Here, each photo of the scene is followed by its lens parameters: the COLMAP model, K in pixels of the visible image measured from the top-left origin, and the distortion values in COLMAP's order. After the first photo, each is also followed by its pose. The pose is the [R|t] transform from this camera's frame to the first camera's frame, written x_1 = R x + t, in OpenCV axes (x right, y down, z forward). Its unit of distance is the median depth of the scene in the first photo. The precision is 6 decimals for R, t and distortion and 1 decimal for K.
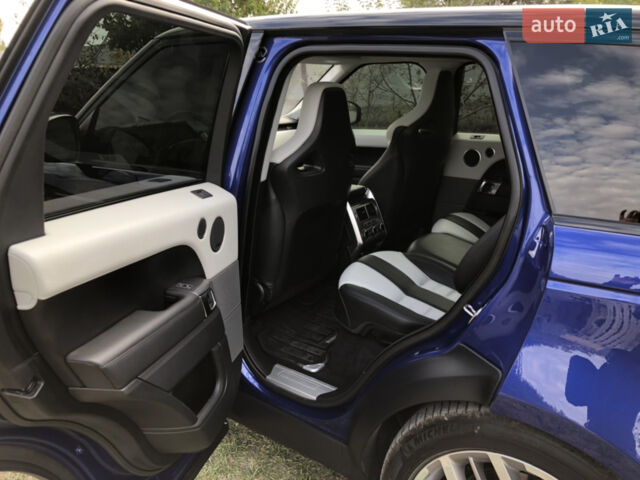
lens RADIAL K [[525.7, 0, 320.0], [0, 525.7, 240.0], [0, 0, 1]] dist [-0.001440, -0.001048]
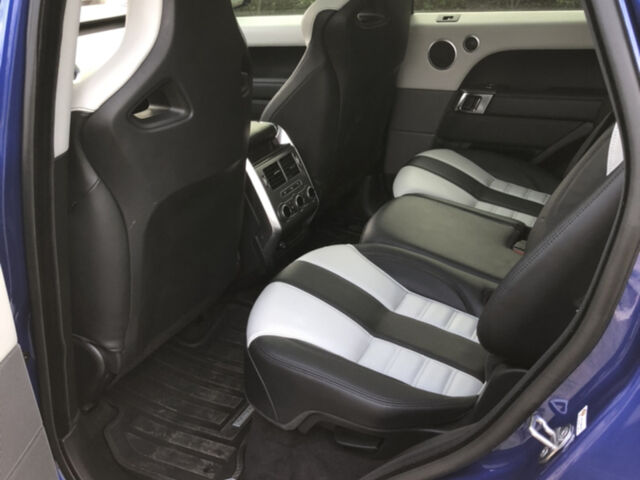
lens RADIAL K [[665.3, 0, 320.0], [0, 665.3, 240.0], [0, 0, 1]] dist [0.054448, -0.020099]
pose [[0.983768, -0.110638, 0.141278, 0.019857], [0.091873, 0.986840, 0.133068, -0.073434], [-0.154141, -0.117928, 0.980986, 0.286551]]
